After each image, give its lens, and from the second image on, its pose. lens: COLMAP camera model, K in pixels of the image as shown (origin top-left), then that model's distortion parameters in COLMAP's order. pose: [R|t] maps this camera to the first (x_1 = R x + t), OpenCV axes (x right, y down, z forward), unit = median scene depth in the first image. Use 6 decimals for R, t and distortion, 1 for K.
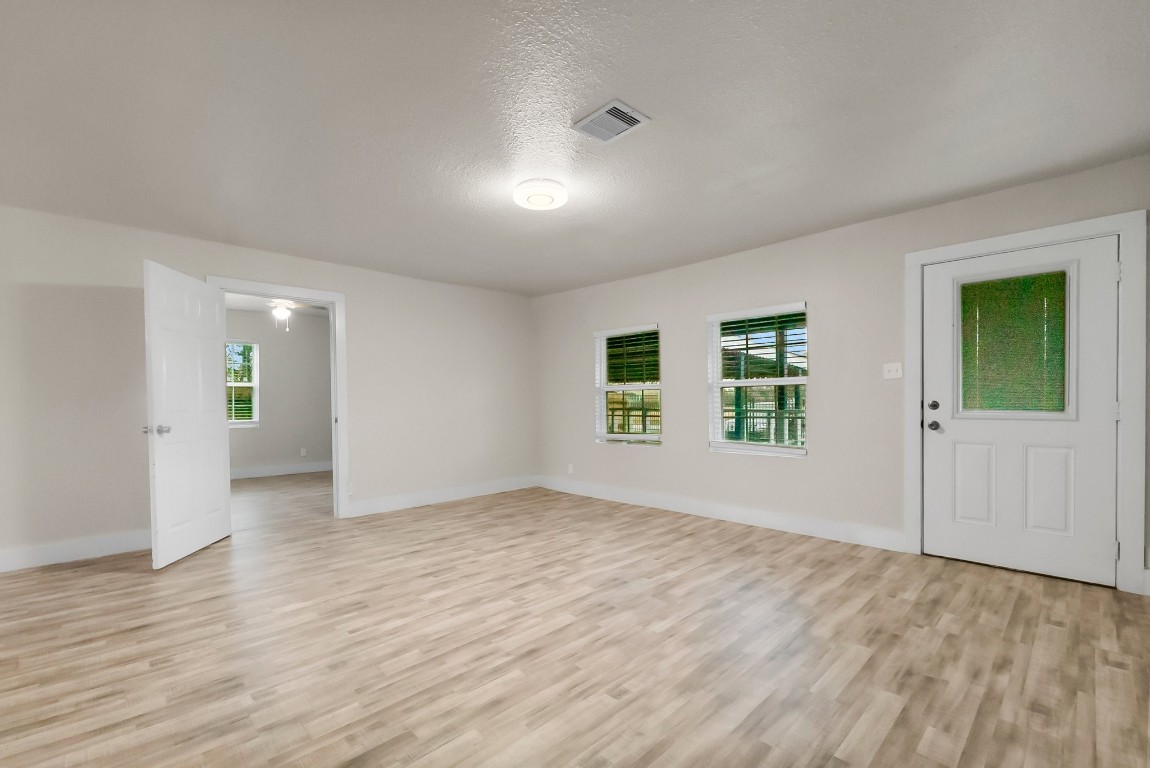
lens RADIAL K [[504.7, 0, 545.3], [0, 504.7, 409.9], [0, 0, 1]] dist [0.001671, 0.001532]
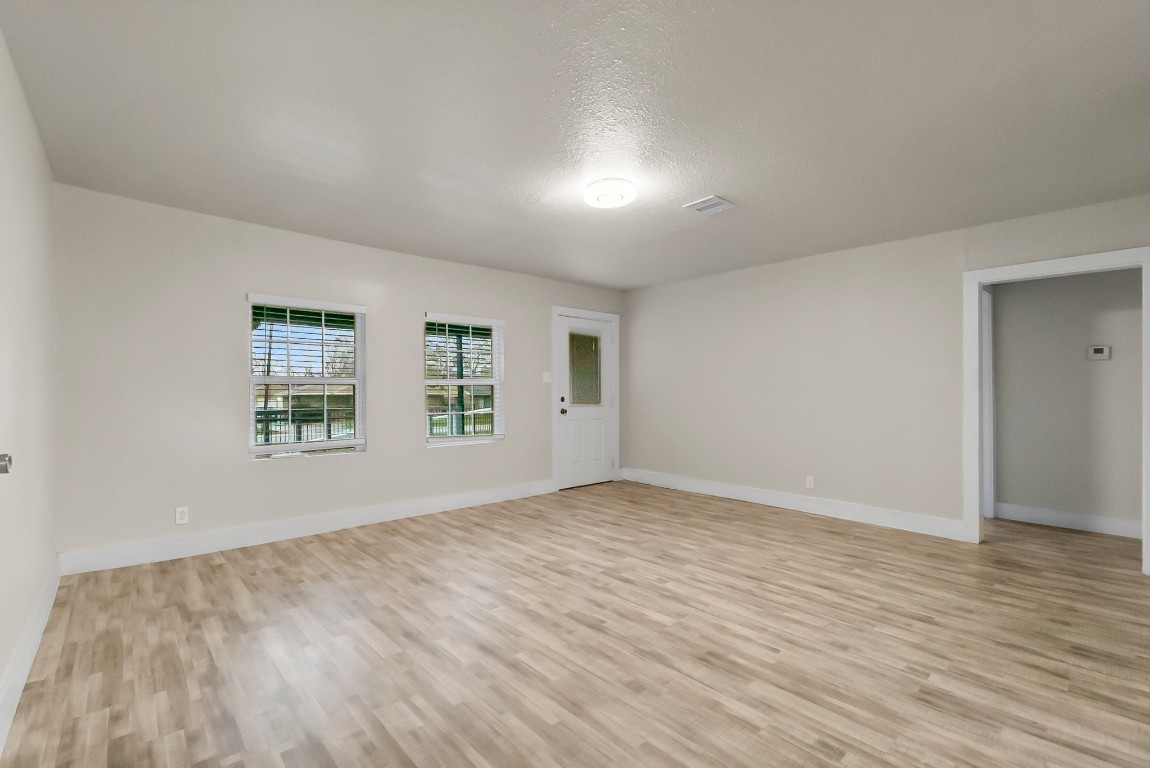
lens RADIAL K [[501.9, 0, 575.0], [0, 501.9, 384.0], [0, 0, 1]] dist [-0.001053, 0.008237]
pose [[0.008169, 0.032496, 0.999438, -1.044640], [0.022647, 0.999209, -0.032673, -0.006173], [-0.999710, 0.022902, 0.007427, 1.086967]]
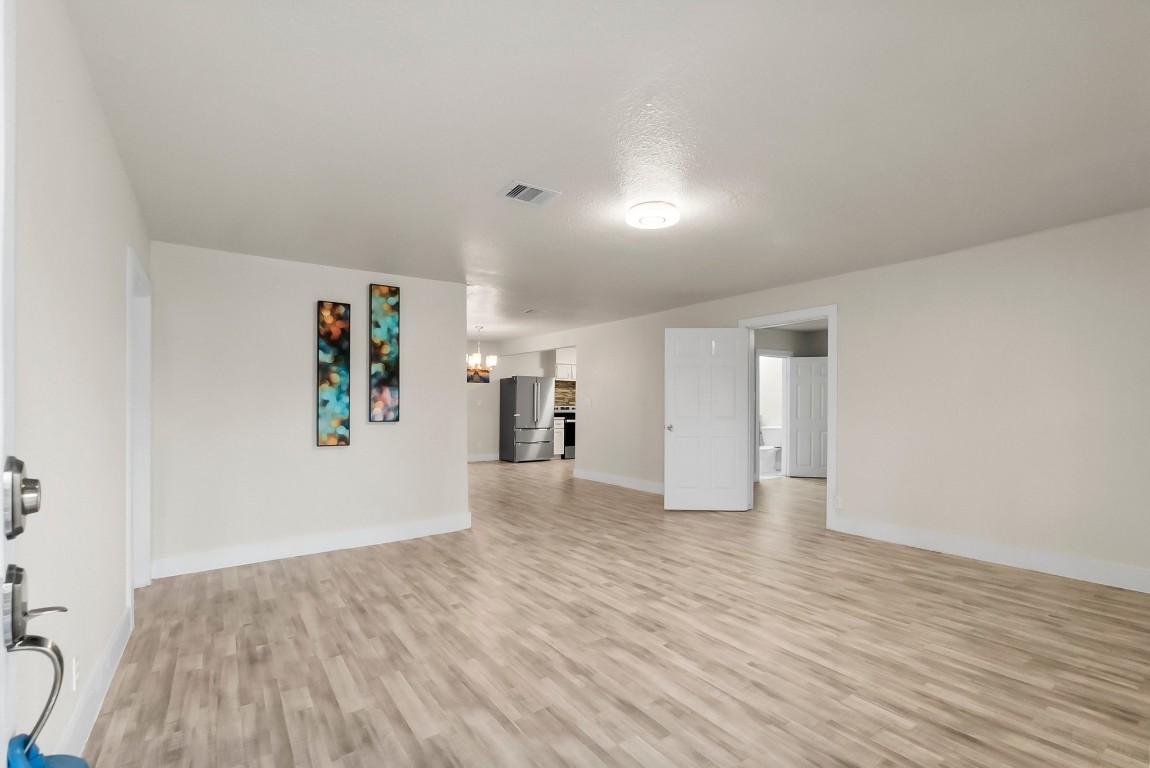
lens RADIAL K [[507.7, 0, 575.1], [0, 507.7, 408.6], [0, 0, 1]] dist [-0.000689, -0.000142]
pose [[-0.132714, 0.011041, -0.991093, 1.048925], [-0.018581, 0.999735, 0.013625, -0.046048], [0.990980, 0.020224, -0.132474, 0.999721]]
